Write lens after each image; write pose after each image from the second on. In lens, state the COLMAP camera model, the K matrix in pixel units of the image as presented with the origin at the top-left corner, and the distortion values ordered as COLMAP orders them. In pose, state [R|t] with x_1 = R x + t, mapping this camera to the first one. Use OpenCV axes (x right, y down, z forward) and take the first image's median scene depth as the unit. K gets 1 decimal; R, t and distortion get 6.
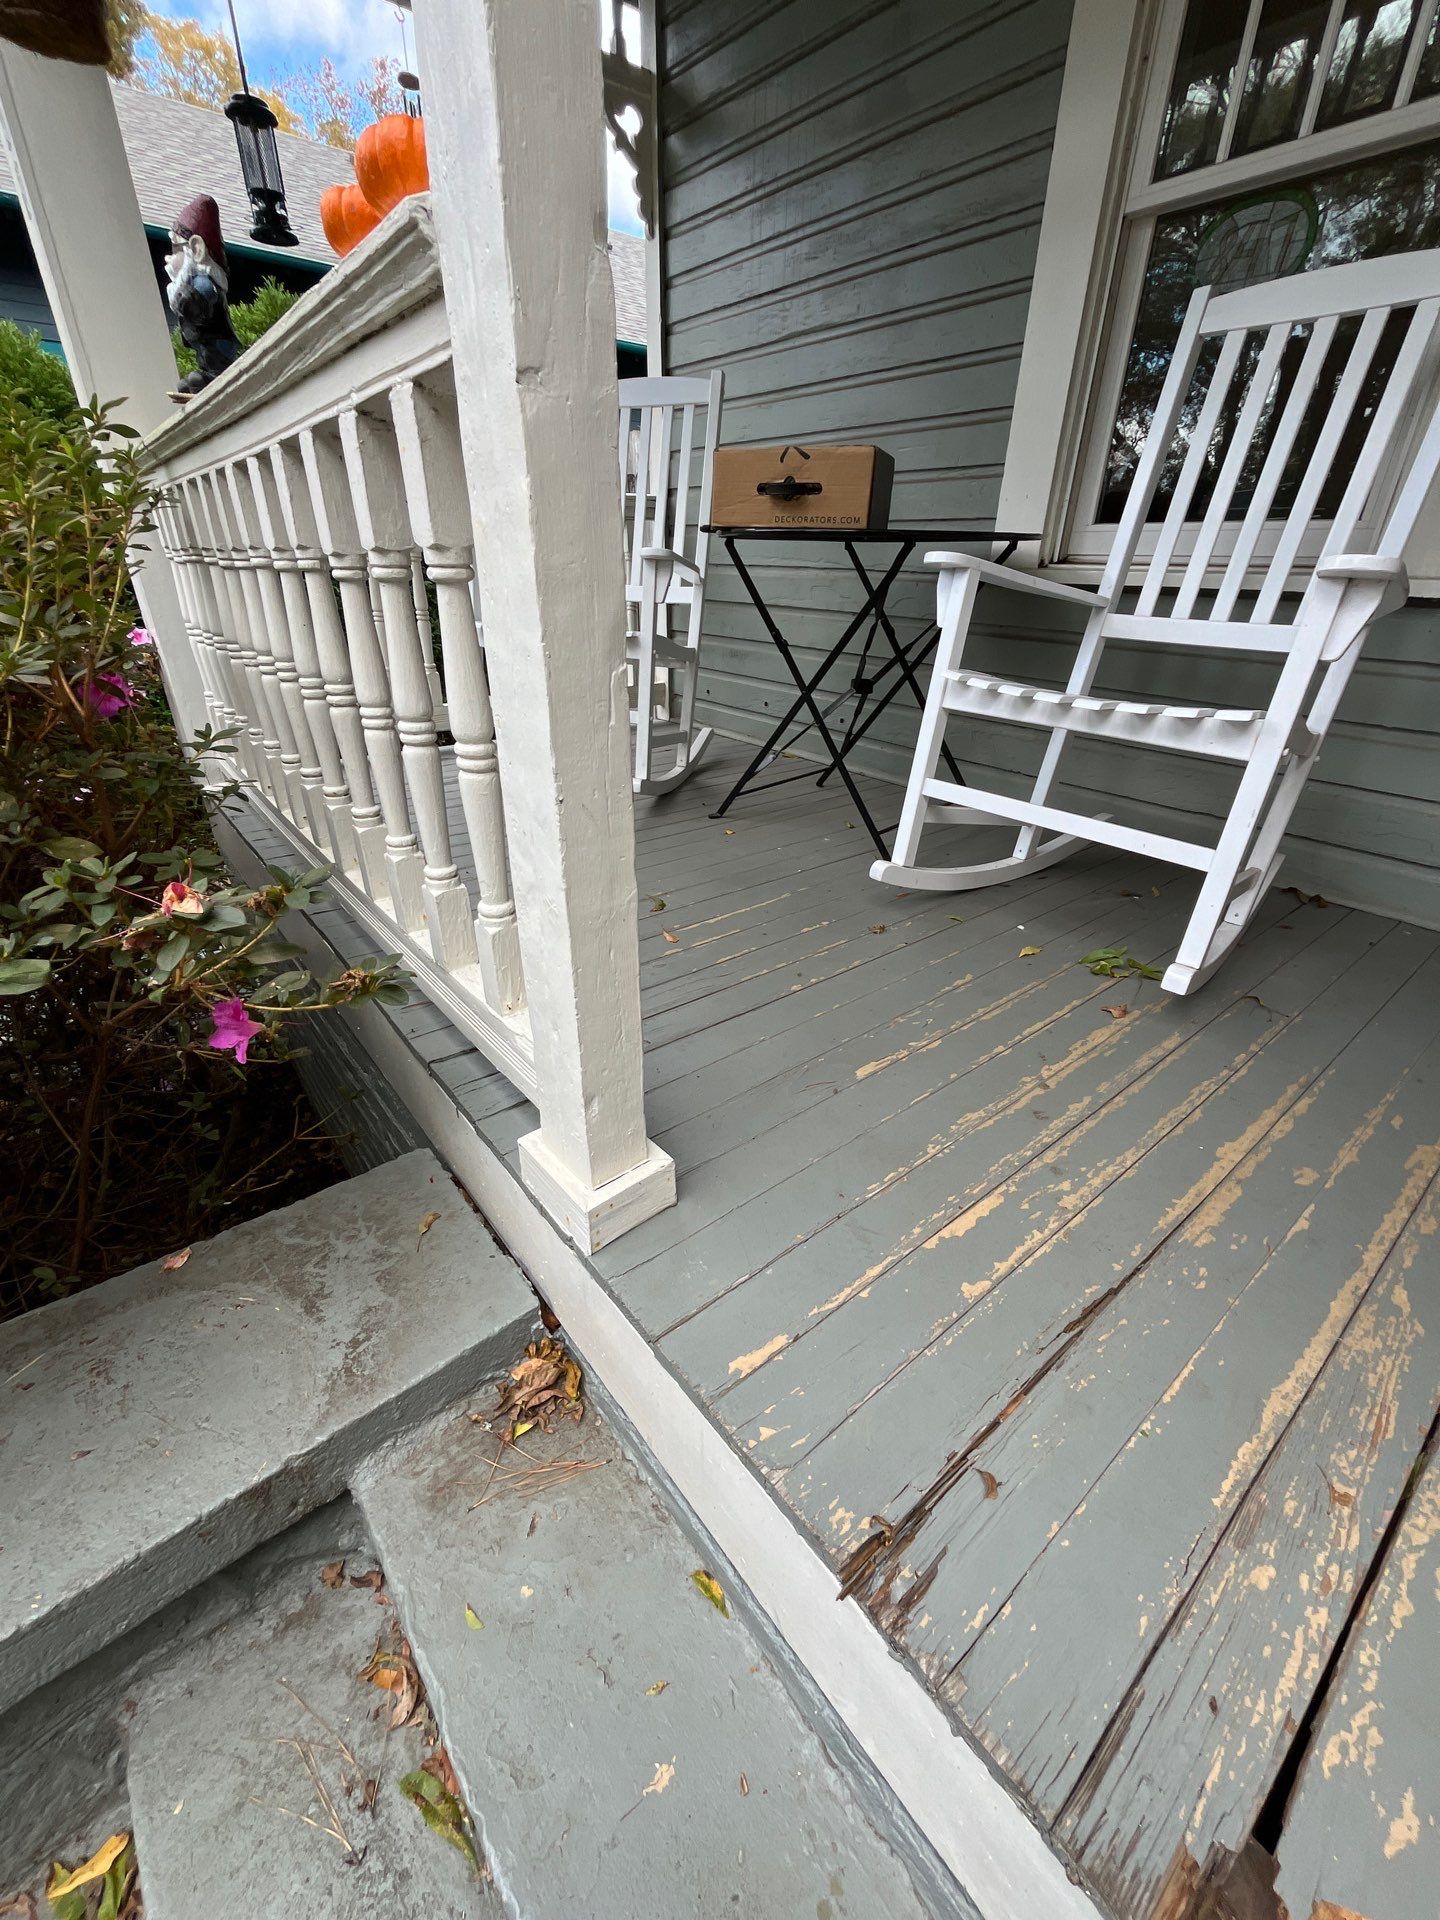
lens RADIAL K [[778.9, 0, 718.0], [0, 778.9, 957.0], [0, 0, 1]] dist [-0.003643, 0.000358]
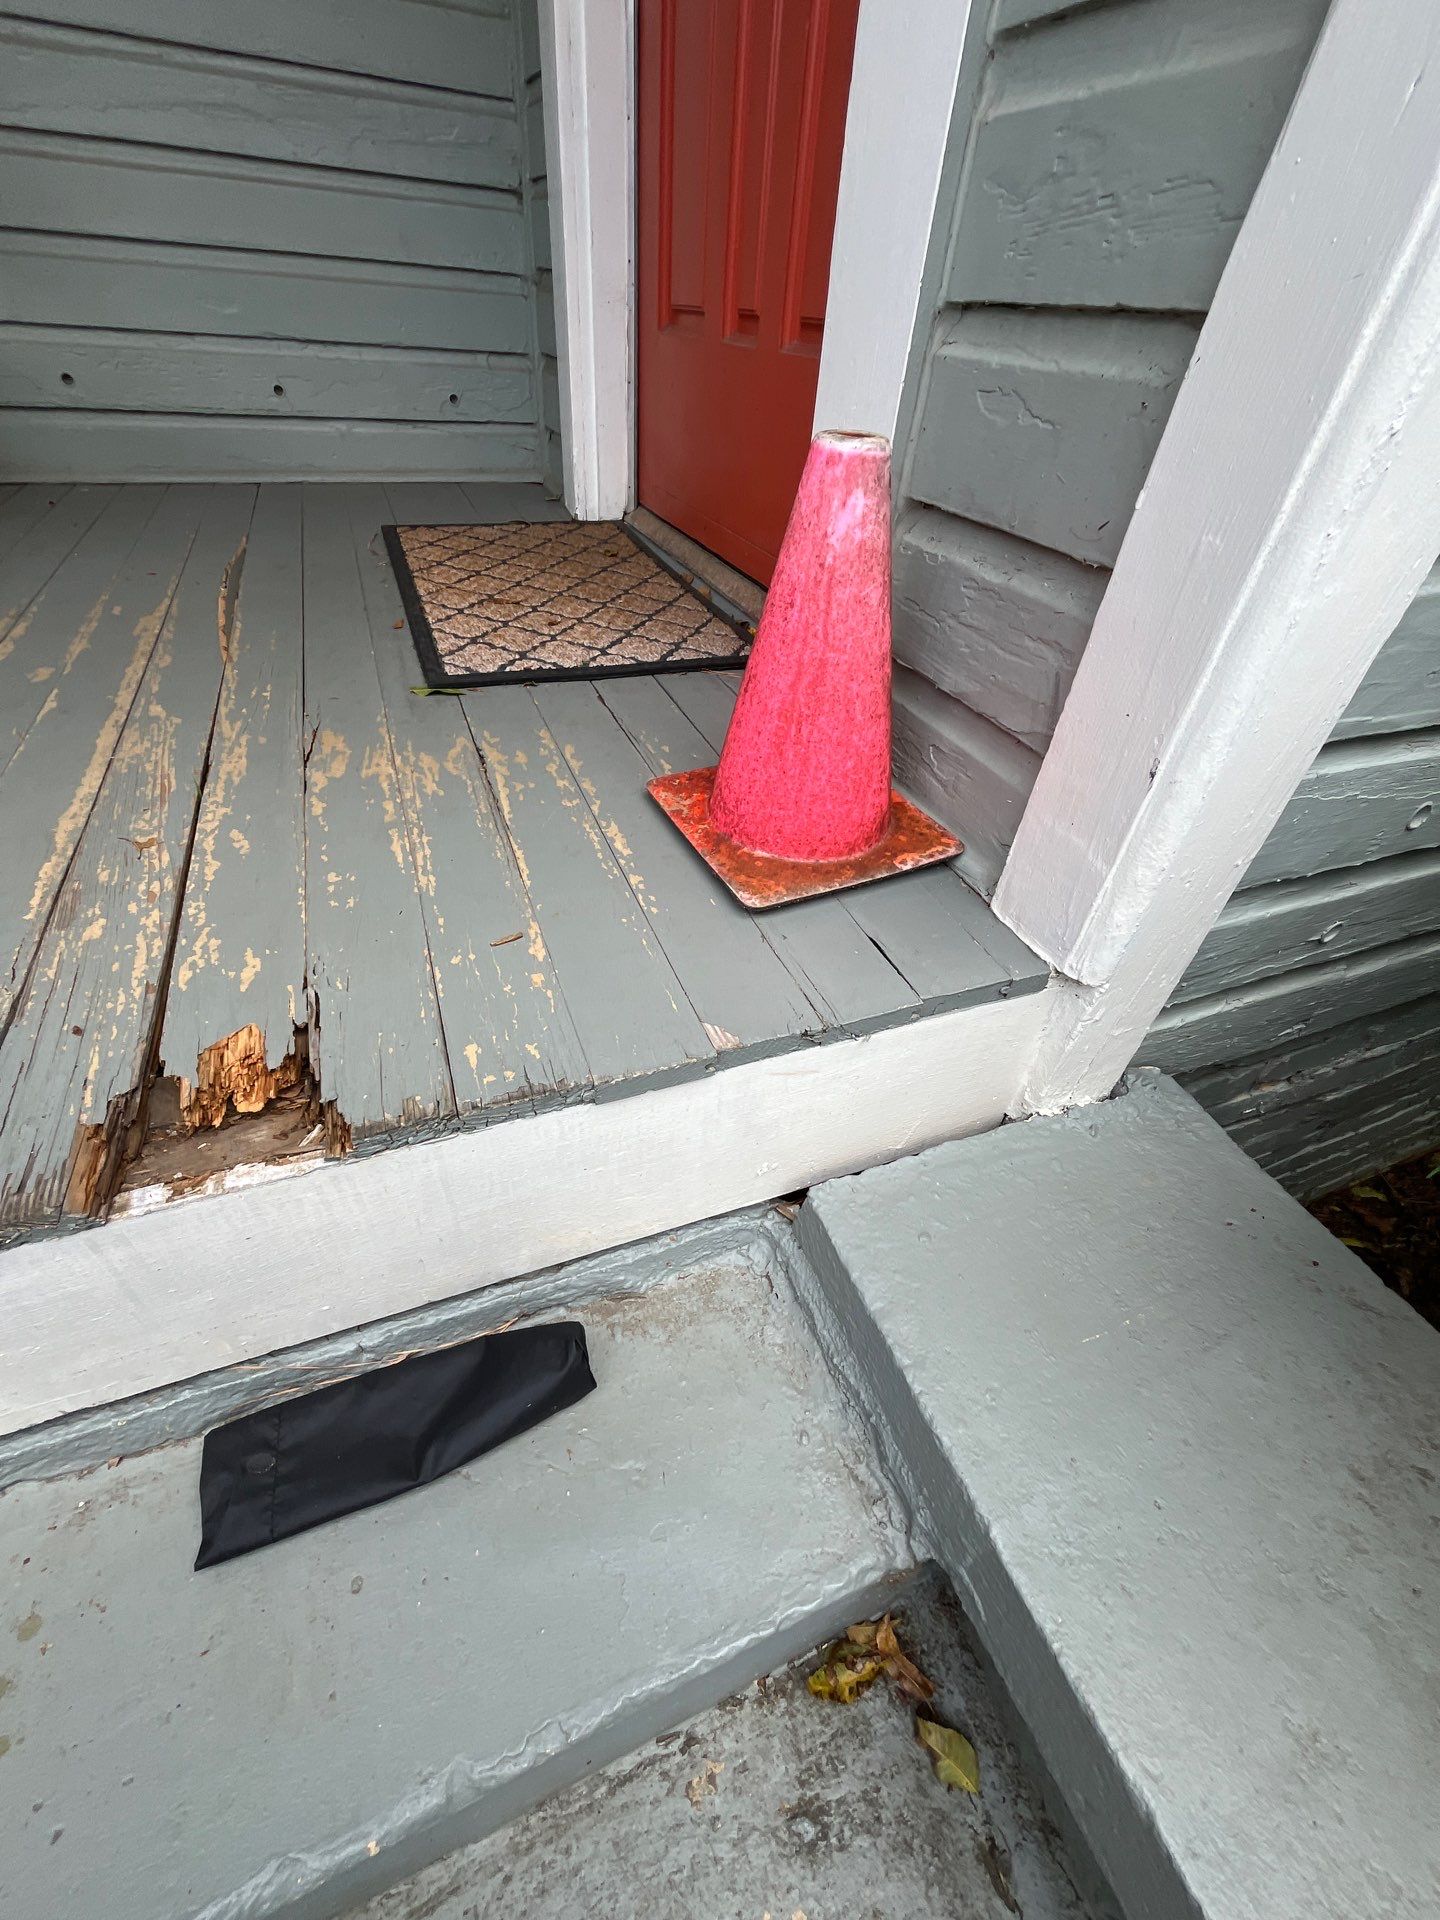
lens RADIAL K [[777.9, 0, 719.3], [0, 777.9, 956.5], [0, 0, 1]] dist [-0.001617, -0.000184]
pose [[0.295982, -0.613083, 0.732478, 0.147155], [0.378375, 0.779361, 0.499429, 0.447574], [-0.877056, 0.129330, 0.462652, -0.078034]]
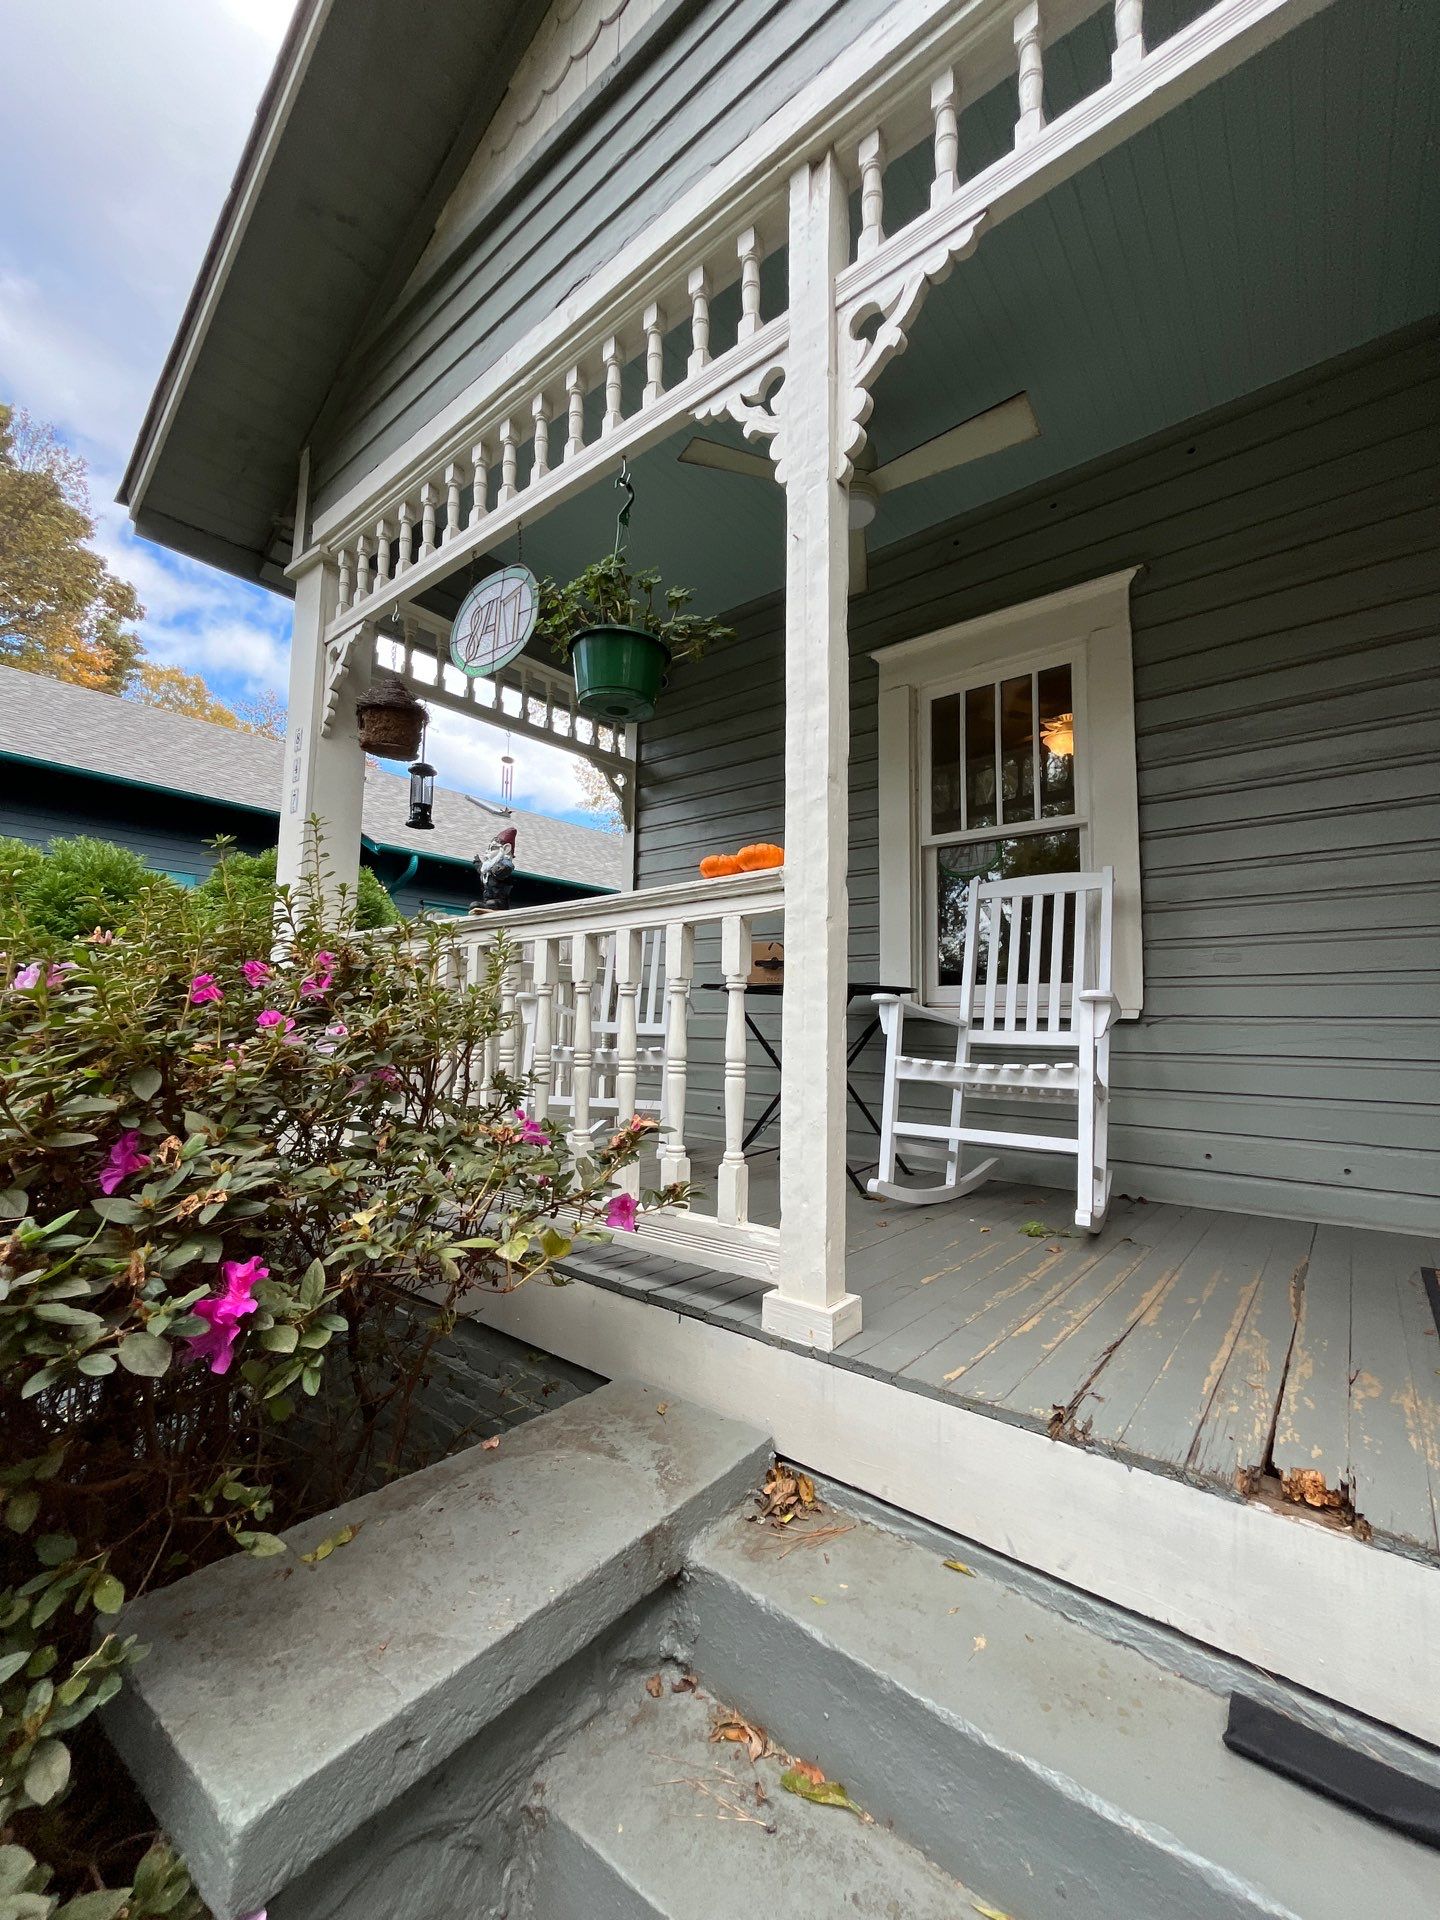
lens RADIAL K [[778.9, 0, 718.0], [0, 778.9, 957.0], [0, 0, 1]] dist [-0.003643, 0.000358]
pose [[0.979060, 0.020441, 0.202545, -0.748791], [0.091195, 0.845492, -0.526143, 0.523198], [-0.182005, 0.533597, 0.825923, -0.755581]]
